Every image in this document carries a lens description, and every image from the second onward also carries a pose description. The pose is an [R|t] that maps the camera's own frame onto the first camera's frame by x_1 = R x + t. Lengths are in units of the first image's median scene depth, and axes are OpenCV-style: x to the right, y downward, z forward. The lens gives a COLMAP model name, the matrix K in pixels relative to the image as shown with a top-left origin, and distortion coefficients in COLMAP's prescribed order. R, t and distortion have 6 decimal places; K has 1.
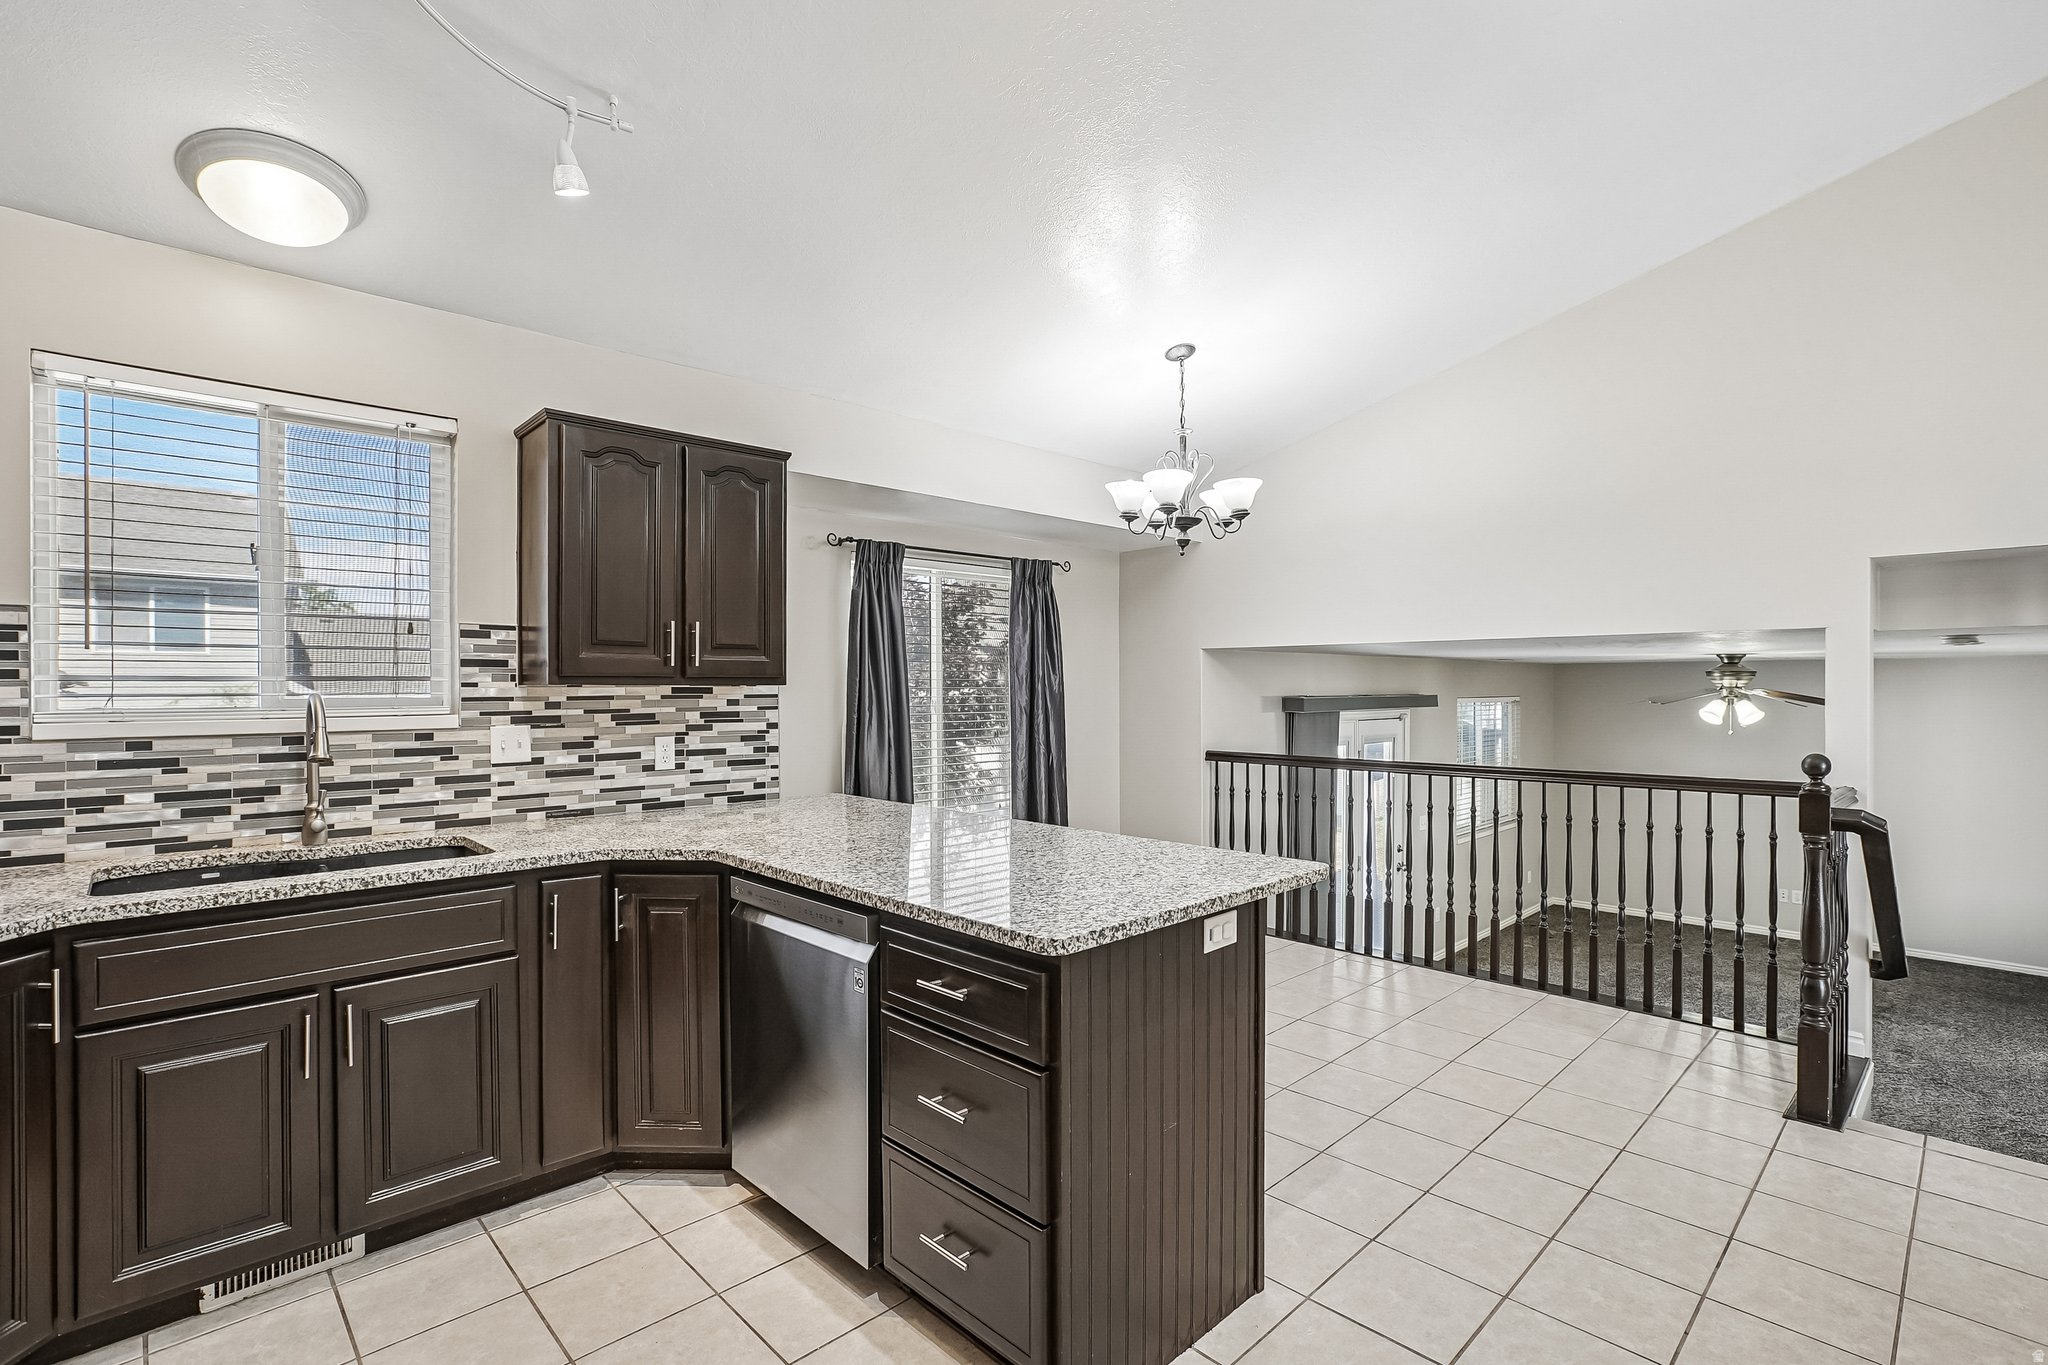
lens RADIAL K [[962.7, 0, 1039.9], [0, 962.7, 689.0], [0, 0, 1]] dist [-0.047853, 0.021924]
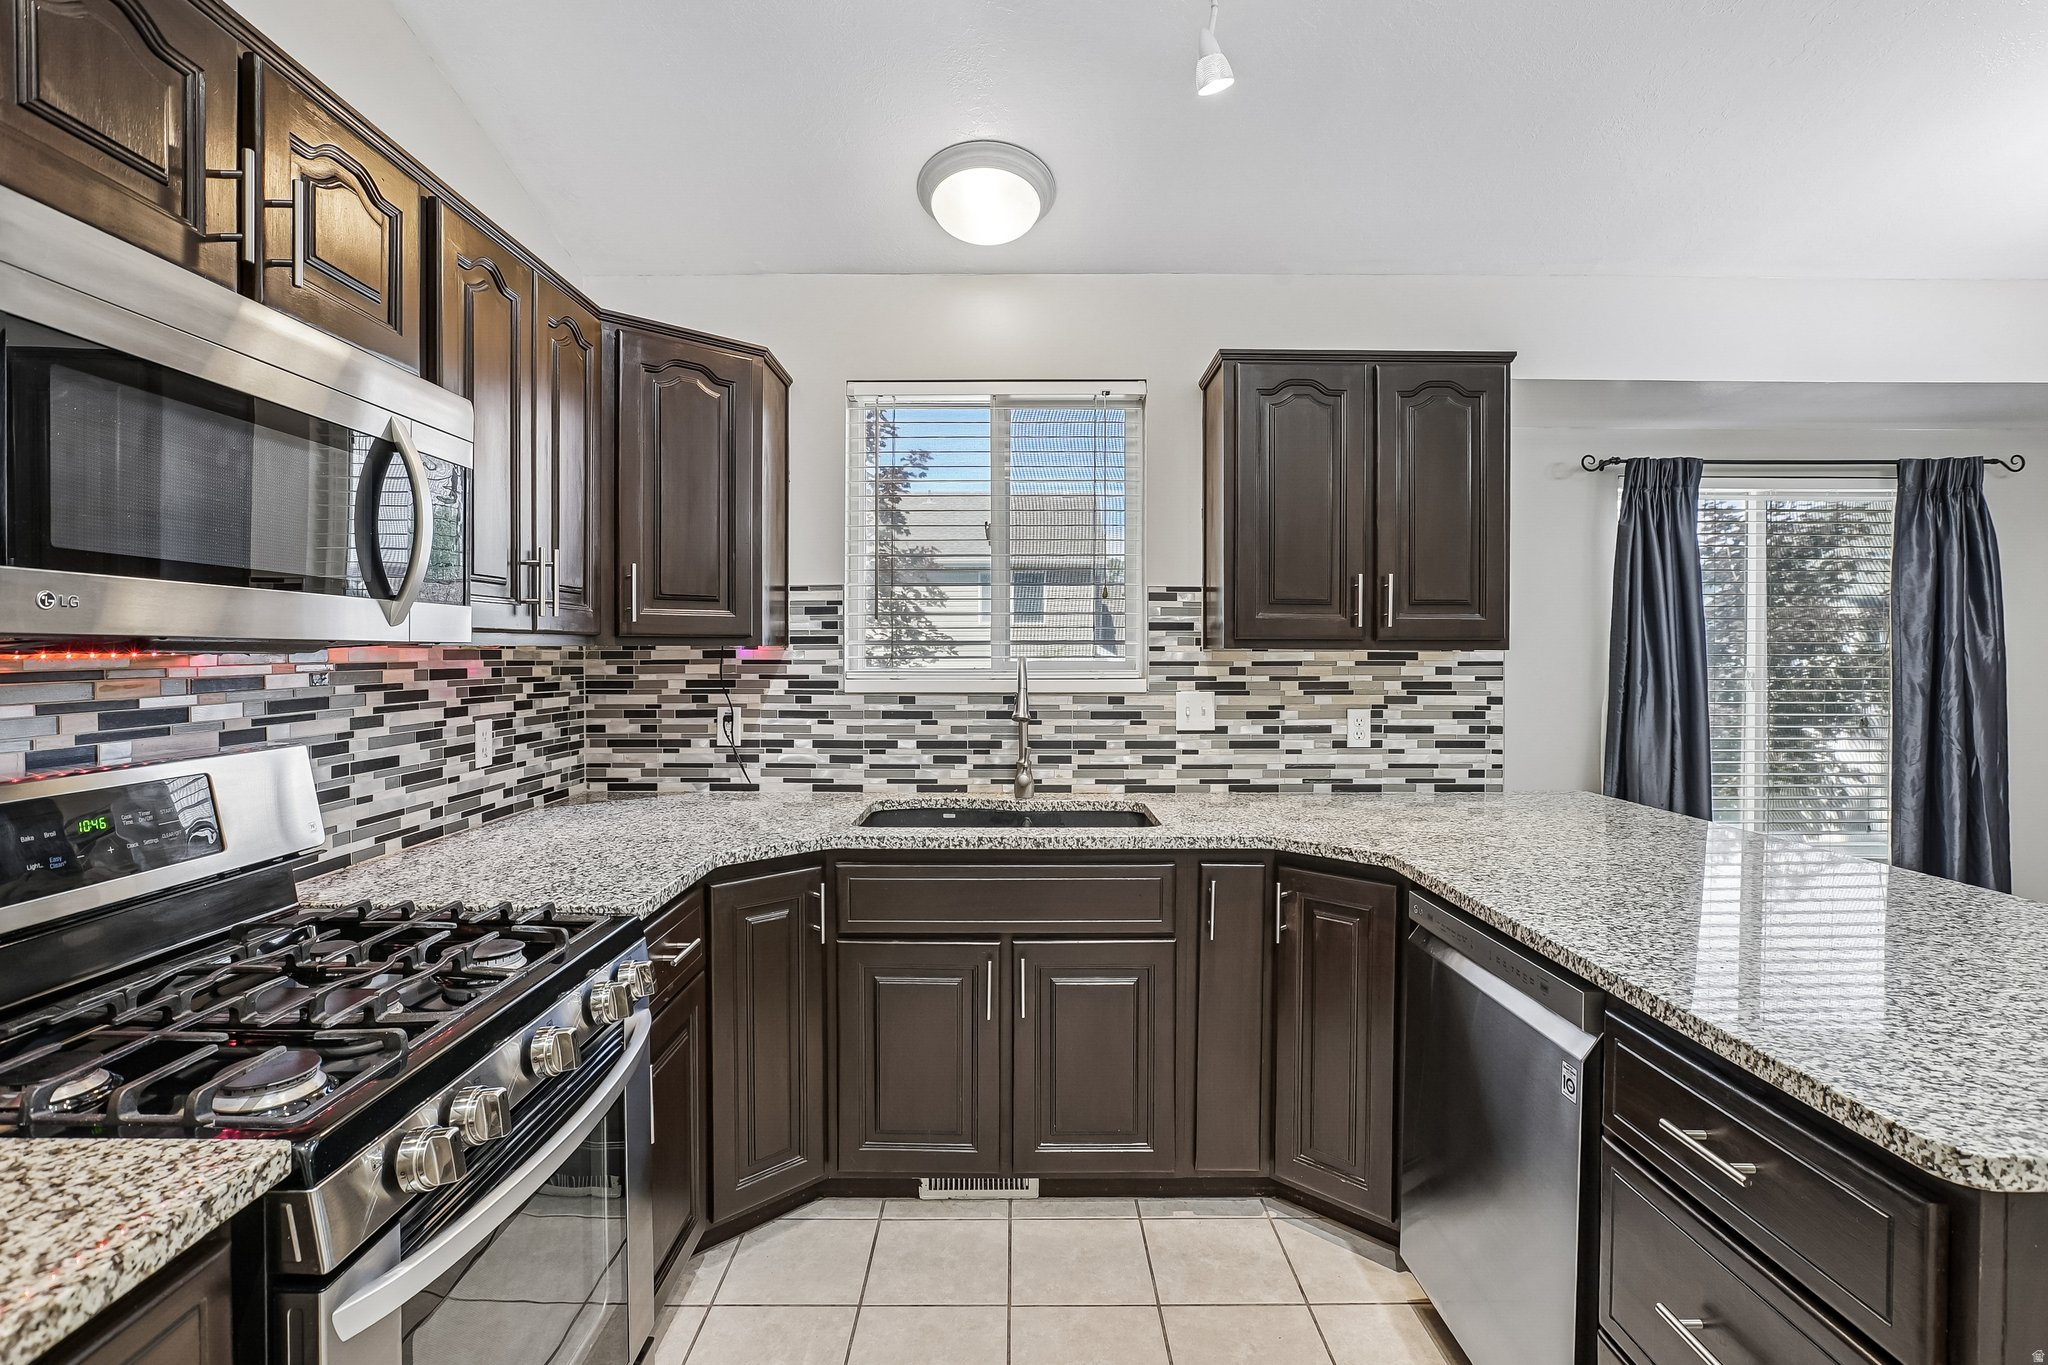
lens RADIAL K [[983.9, 0, 1014.0], [0, 983.9, 670.9], [0, 0, 1]] dist [-0.031068, 0.012826]
pose [[0.715244, 0.015392, -0.698705, 0.005099], [-0.004770, 0.999842, 0.017143, 0.001374], [0.698858, -0.008929, 0.715204, 0.160318]]
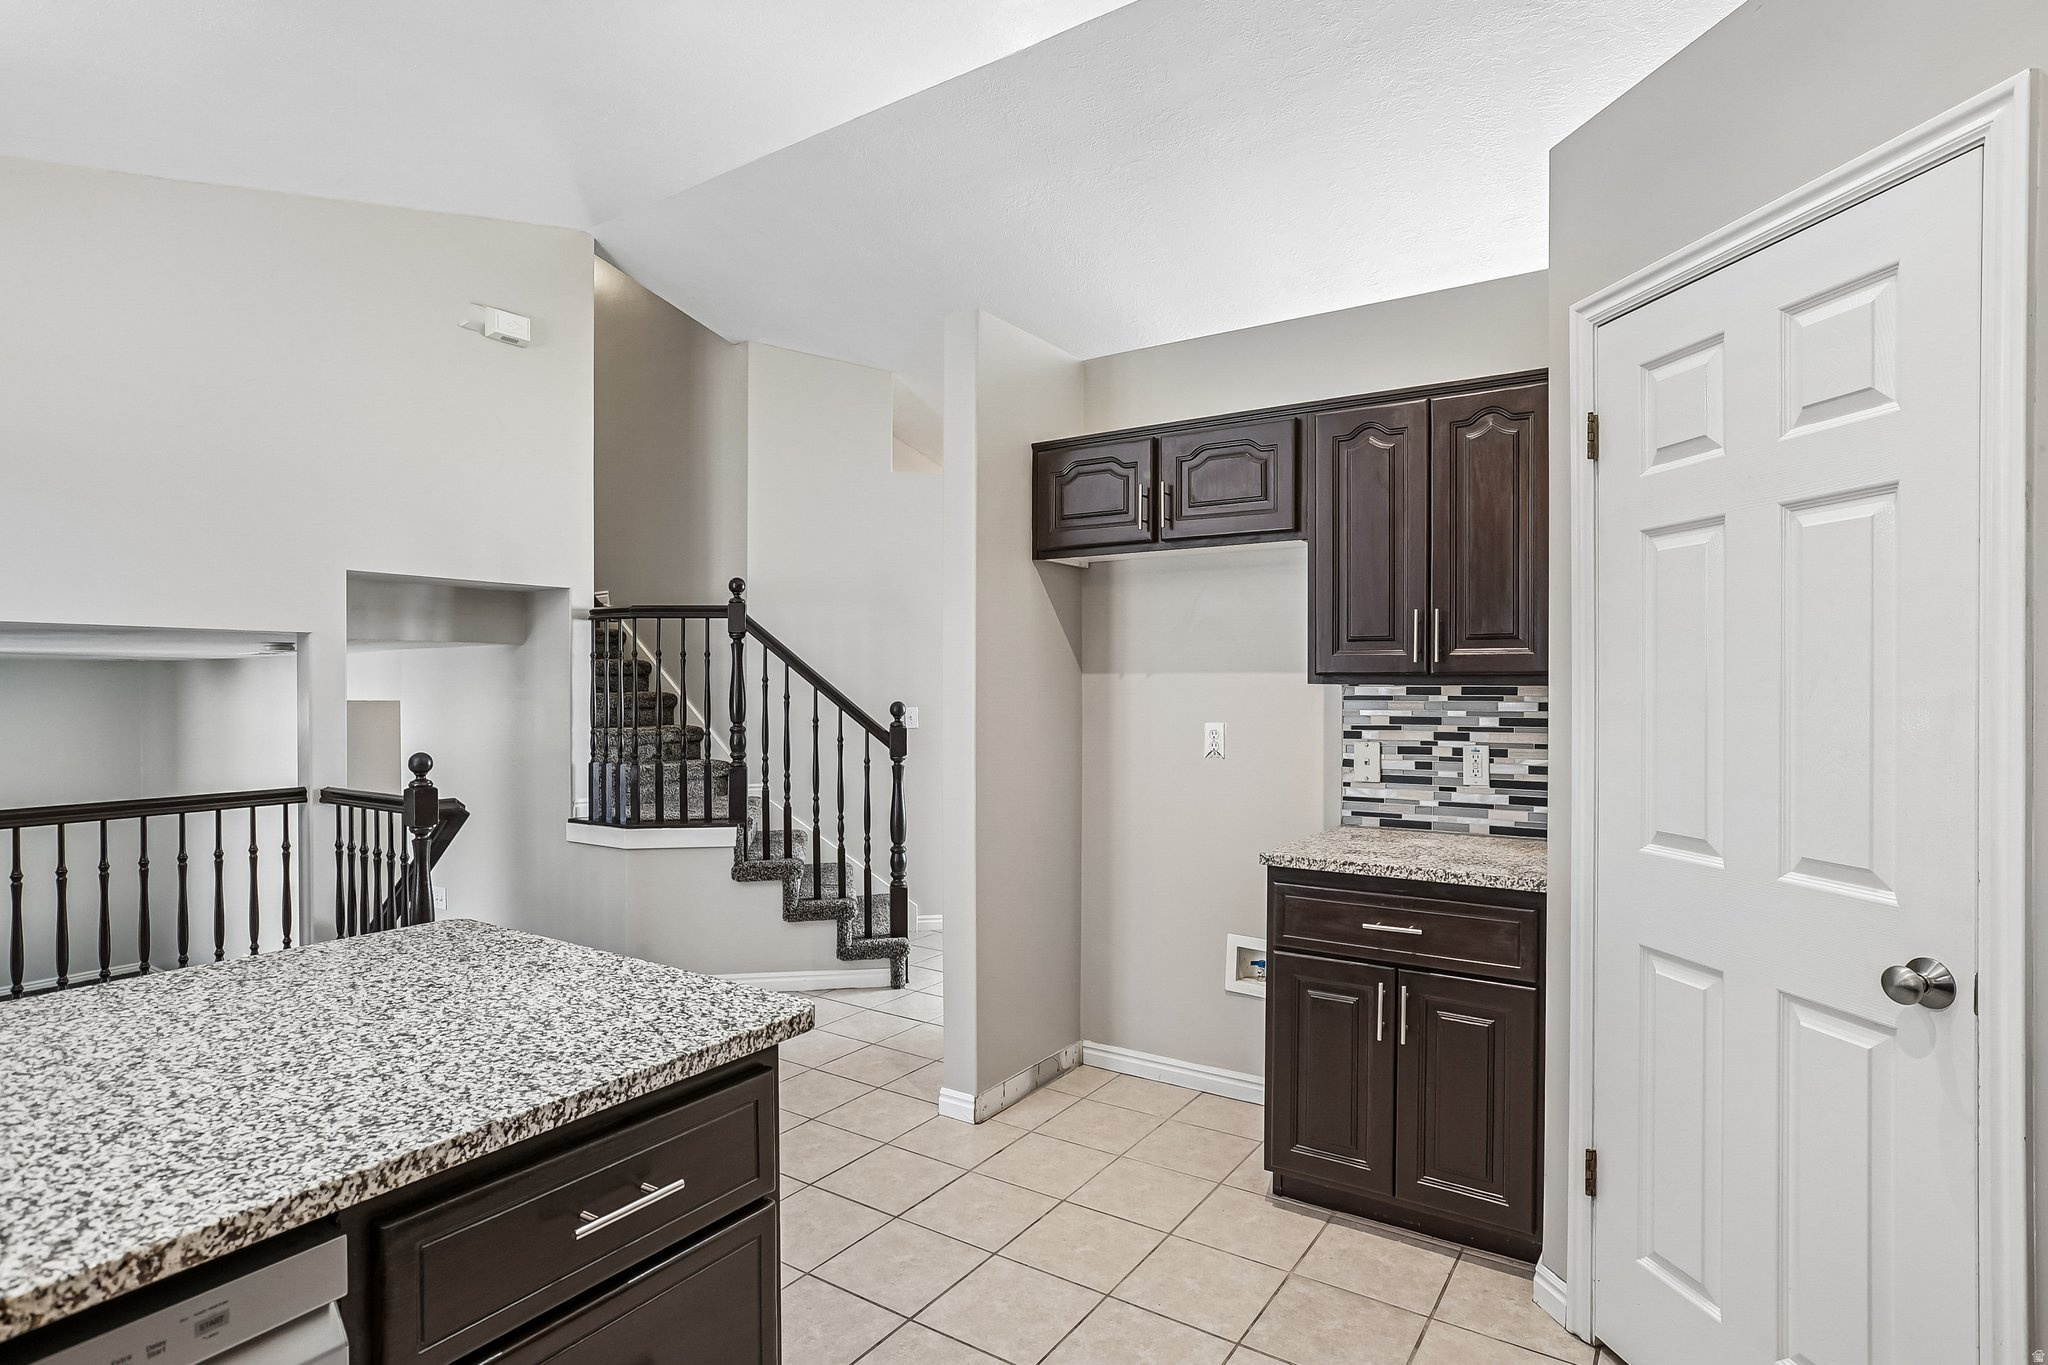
lens RADIAL K [[1037.1, 0, 1027.6], [0, 1037.1, 692.4], [0, 0, 1]] dist [-0.005075, 0.000587]
pose [[-0.205394, -0.004386, 0.978669, -0.473440], [0.005996, 0.999966, 0.005740, -0.001862], [-0.978661, 0.007047, -0.205361, 0.547757]]
